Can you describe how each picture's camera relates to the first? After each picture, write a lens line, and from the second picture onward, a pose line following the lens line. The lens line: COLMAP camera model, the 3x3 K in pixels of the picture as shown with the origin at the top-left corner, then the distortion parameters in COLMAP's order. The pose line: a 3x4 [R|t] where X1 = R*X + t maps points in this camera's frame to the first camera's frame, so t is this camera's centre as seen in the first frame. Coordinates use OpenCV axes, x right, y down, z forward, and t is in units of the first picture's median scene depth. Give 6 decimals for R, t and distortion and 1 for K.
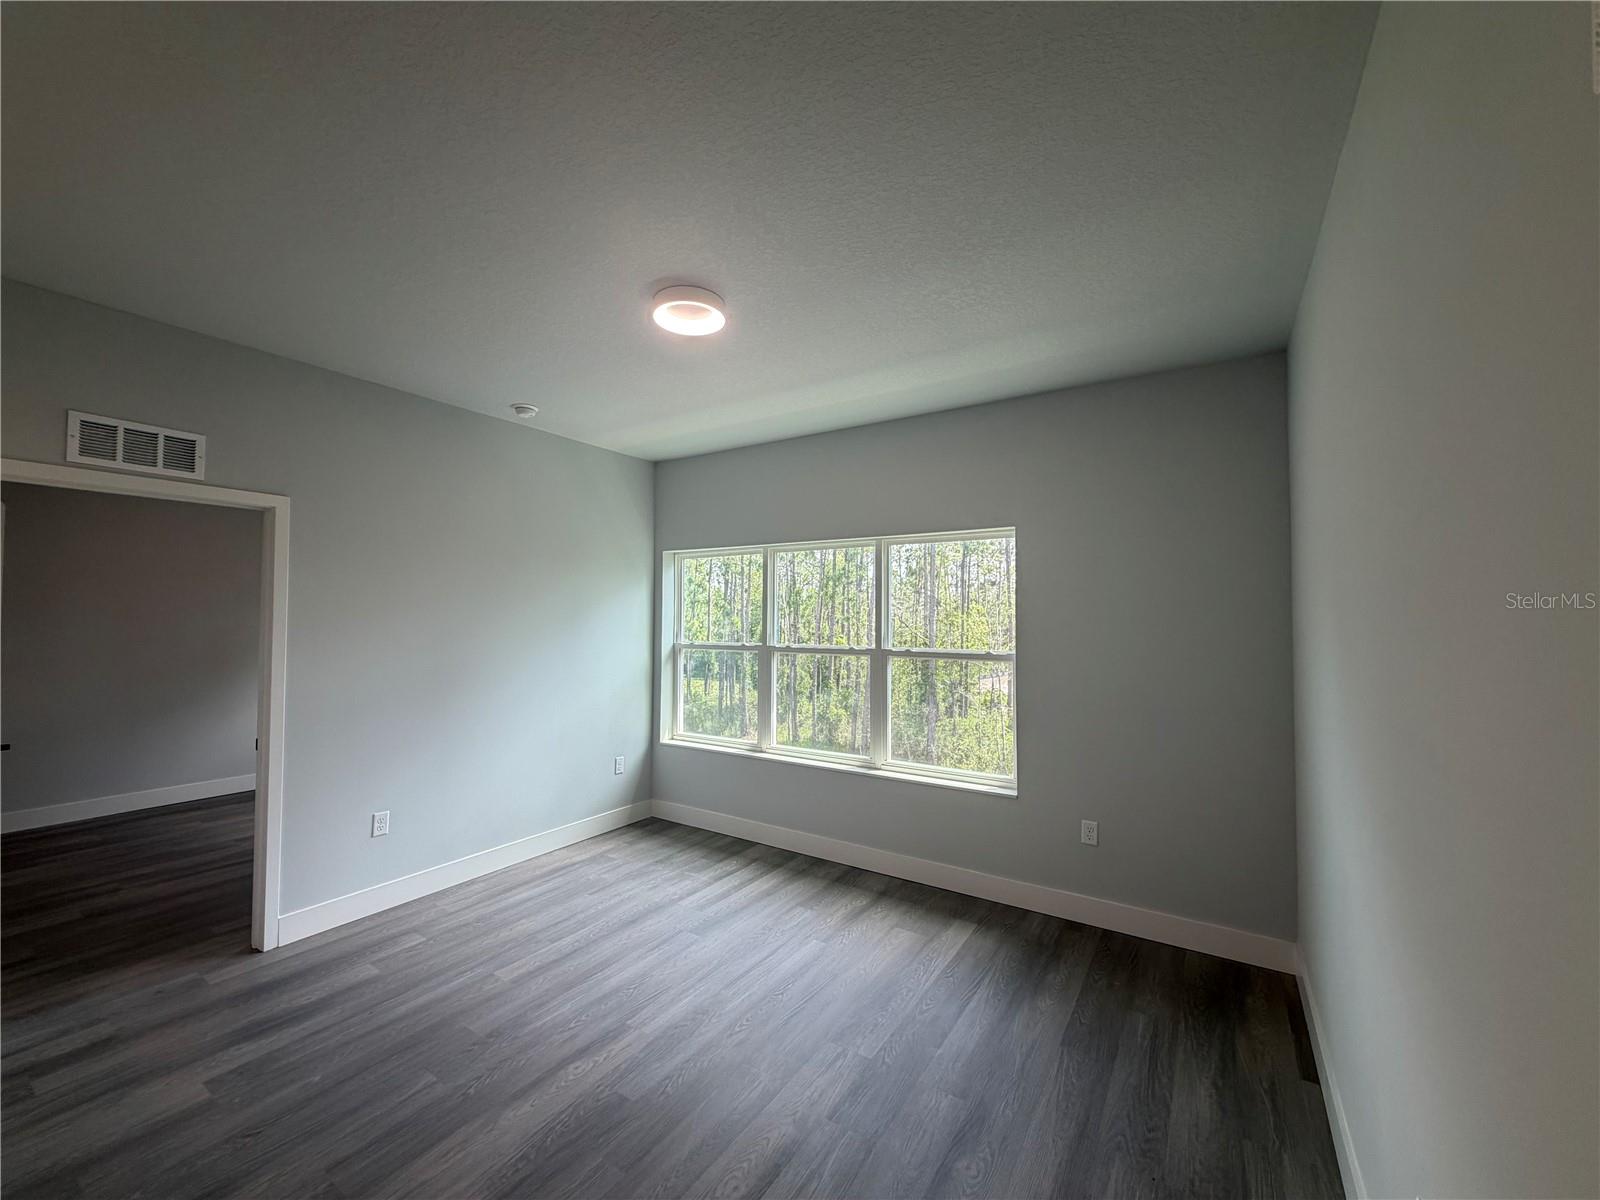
lens RADIAL K [[638.0, 0, 794.5], [0, 638.0, 600.6], [0, 0, 1]] dist [-0.000199, 0.000292]
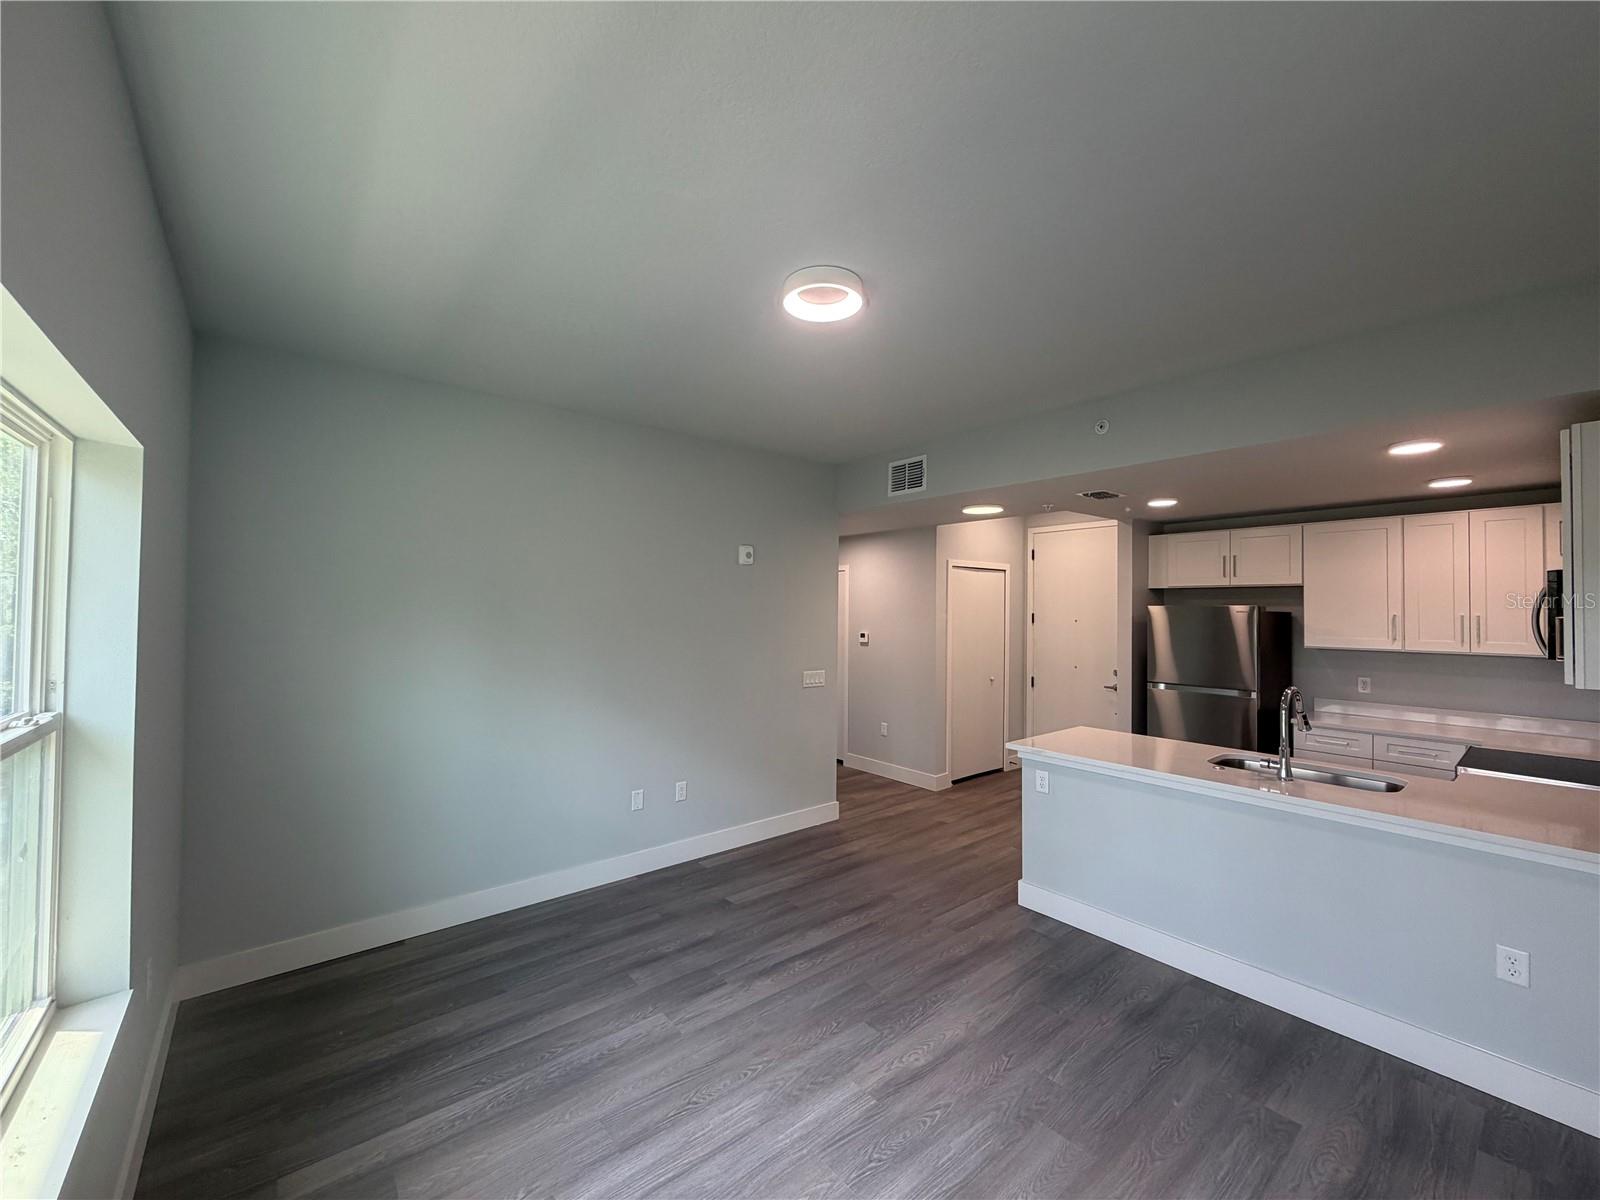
lens RADIAL K [[638.0, 0, 794.5], [0, 638.0, 600.6], [0, 0, 1]] dist [-0.000199, 0.000292]
pose [[-0.952443, -0.009288, 0.304575, -0.366771], [-0.023902, 0.998733, -0.044289, 0.015425], [-0.303777, -0.049463, -0.951458, 1.672661]]
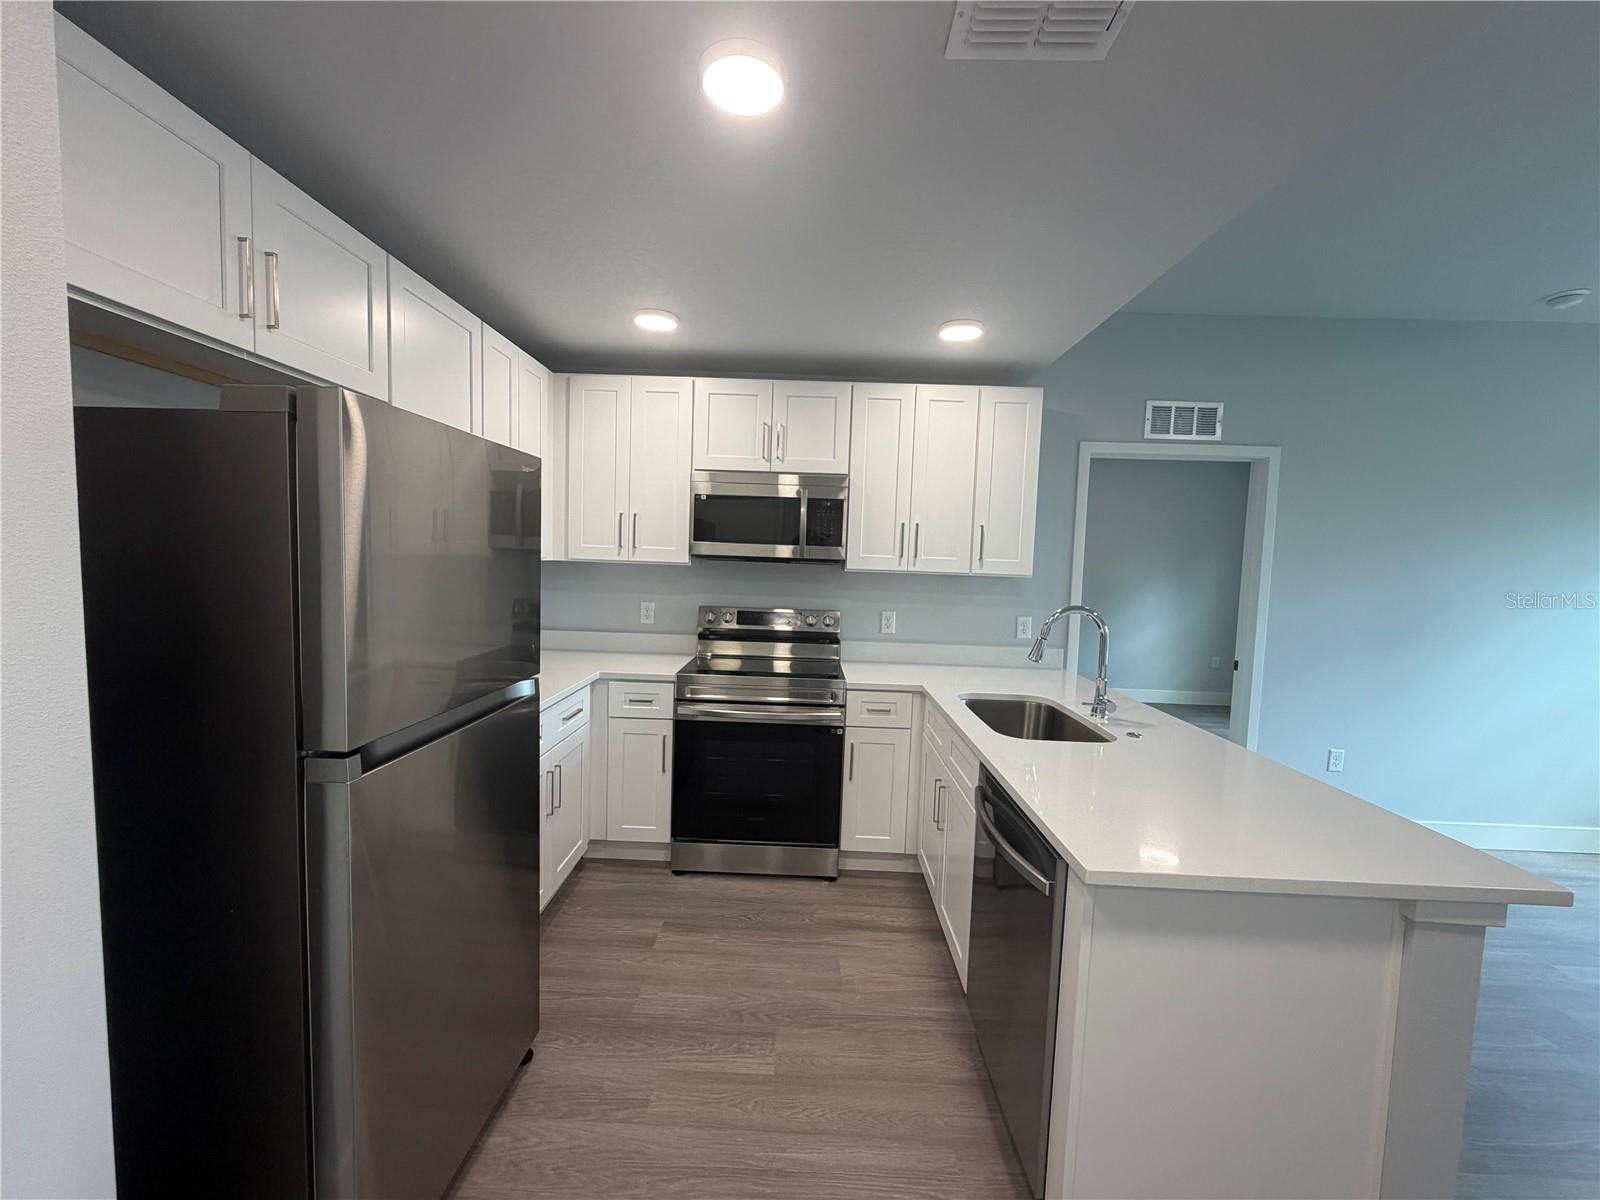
lens RADIAL K [[638.0, 0, 794.5], [0, 638.0, 600.6], [0, 0, 1]] dist [-0.000199, 0.000292]
pose [[0.527333, 0.070598, -0.846721, -0.312269], [-0.003229, 0.996701, 0.081092, 0.016309], [0.849653, -0.040028, 0.525821, -0.323929]]
